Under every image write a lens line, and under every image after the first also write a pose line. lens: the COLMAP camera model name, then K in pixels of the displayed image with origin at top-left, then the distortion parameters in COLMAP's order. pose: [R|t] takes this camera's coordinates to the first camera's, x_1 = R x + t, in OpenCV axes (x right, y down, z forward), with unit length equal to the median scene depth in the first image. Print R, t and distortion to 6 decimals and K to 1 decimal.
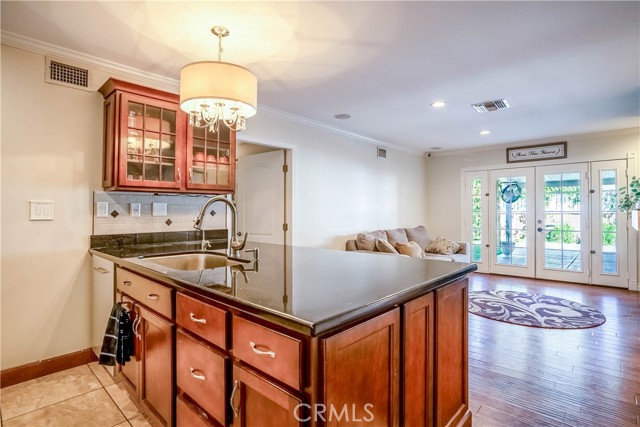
lens RADIAL K [[332.8, 0, 320.0], [0, 332.8, 213.5], [0, 0, 1]] dist [-0.002944, -0.000398]
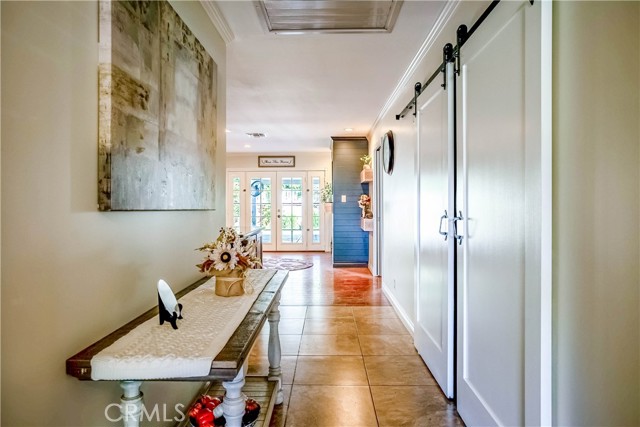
lens RADIAL K [[402.8, 0, 318.8], [0, 402.8, 205.9], [0, 0, 1]] dist [-0.001962, -0.000393]
pose [[0.760057, -0.000644, 0.649856, -0.325883], [-0.001420, 0.999995, 0.002652, -0.000090], [-0.649855, -0.002939, 0.760053, -0.413174]]
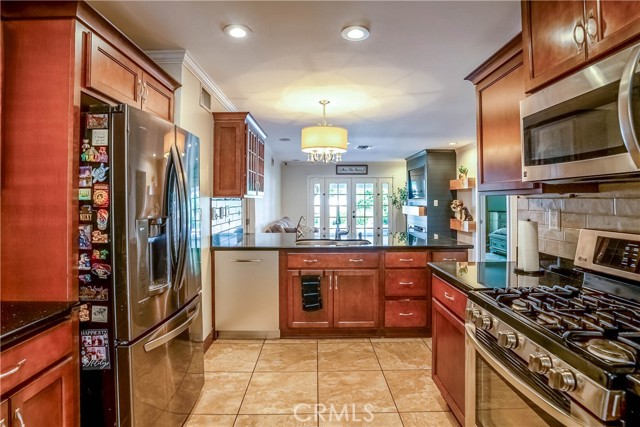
lens RADIAL K [[322.2, 0, 320.3], [0, 322.2, 199.3], [0, 0, 1]] dist [-0.000263, -0.000001]
pose [[0.736066, 0.004814, 0.676893, -0.543850], [0.000774, 0.999968, -0.007954, -0.025081], [-0.676909, 0.006379, 0.736039, -0.056743]]
